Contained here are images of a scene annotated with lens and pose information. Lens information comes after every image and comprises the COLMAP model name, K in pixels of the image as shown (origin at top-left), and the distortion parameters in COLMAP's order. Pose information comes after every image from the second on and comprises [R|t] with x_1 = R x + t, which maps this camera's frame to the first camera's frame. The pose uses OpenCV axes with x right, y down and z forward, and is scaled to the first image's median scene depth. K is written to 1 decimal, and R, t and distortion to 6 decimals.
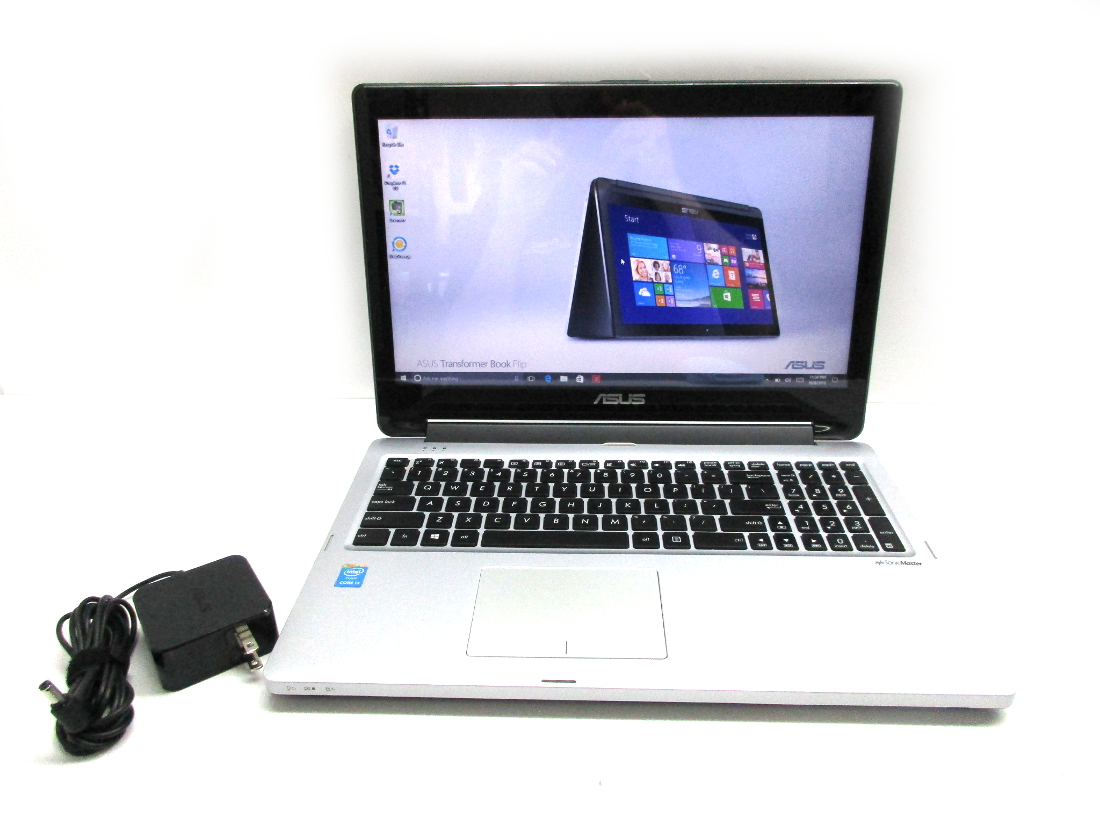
lens RADIAL K [[827.3, 0, 578.1], [0, 827.3, 408.2], [0, 0, 1]] dist [-0.017583, -0.005404]
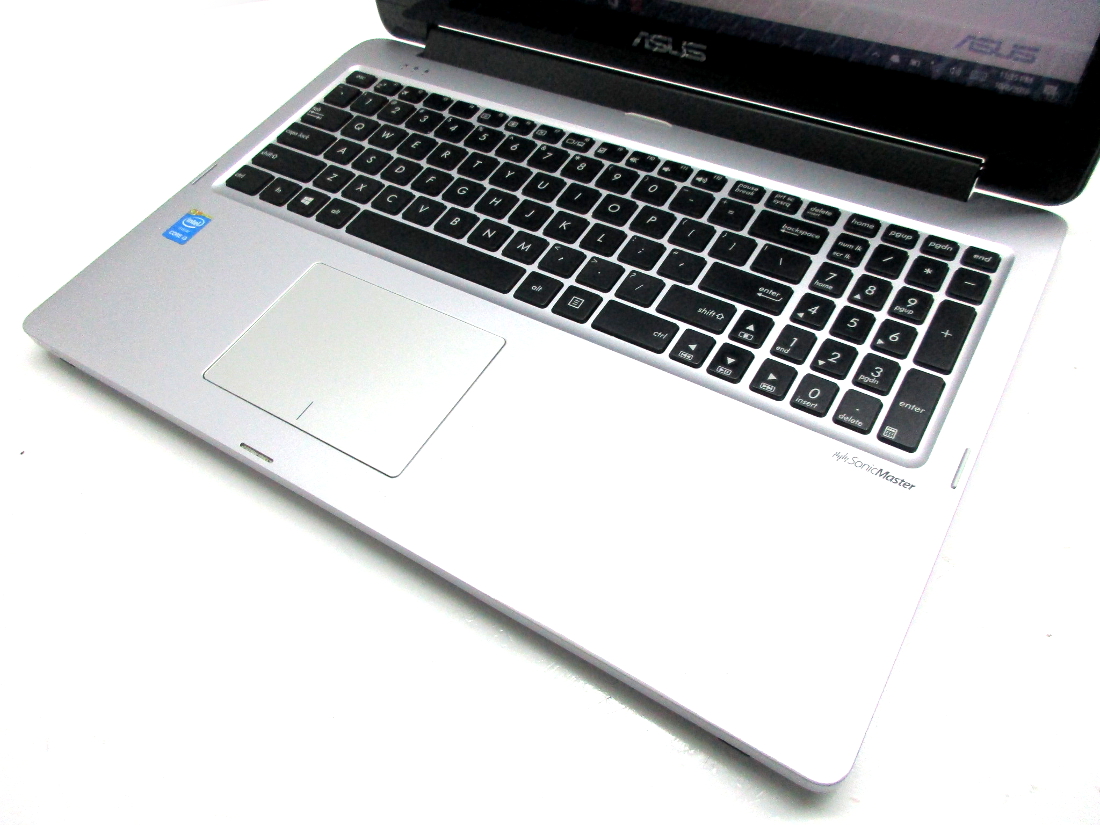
lens RADIAL K [[827.3, 0, 578.1], [0, 827.3, 408.2], [0, 0, 1]] dist [-0.017583, -0.005404]
pose [[0.852337, 0.364082, -0.375455, 0.330198], [-0.137468, 0.848616, 0.510837, -0.088395], [0.504603, -0.383792, 0.773356, 0.381057]]
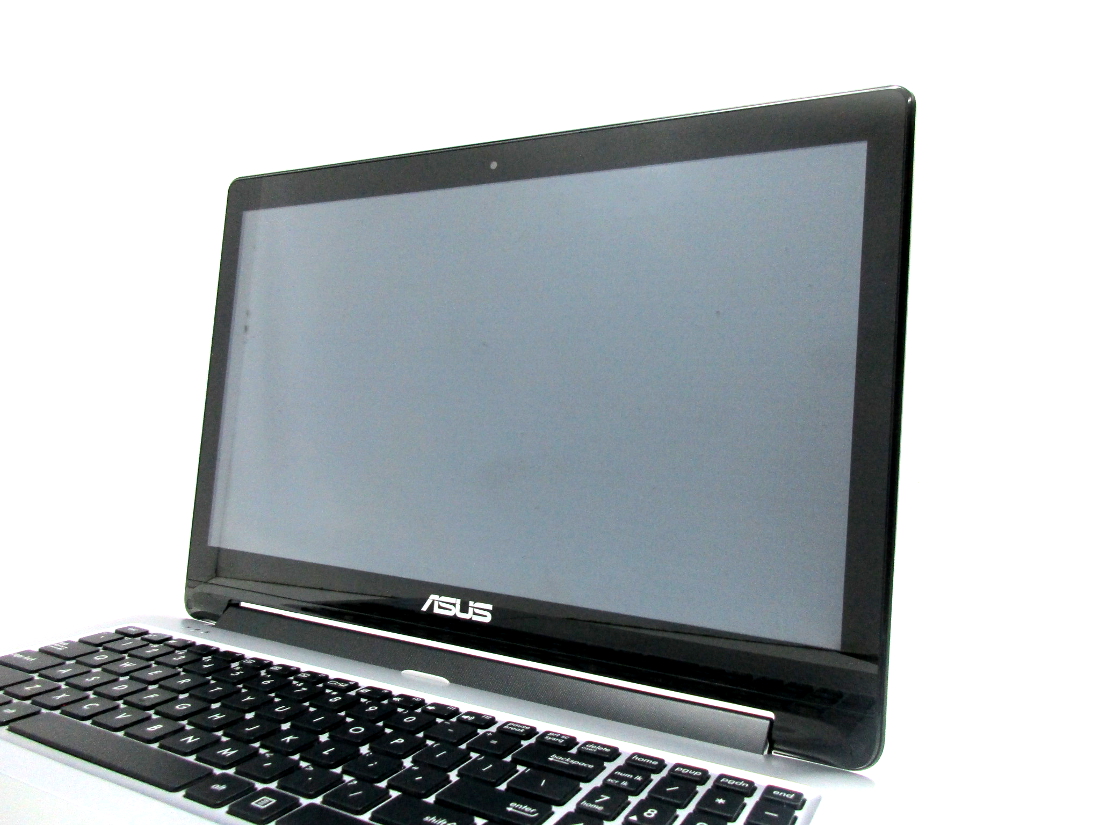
lens RADIAL K [[827.3, 0, 578.1], [0, 827.3, 408.2], [0, 0, 1]] dist [-0.017583, -0.005404]
pose [[0.894095, 0.034241, -0.446566, 0.408616], [-0.235134, 0.884500, -0.402955, 0.086054], [0.381190, 0.465283, 0.798878, 0.475034]]
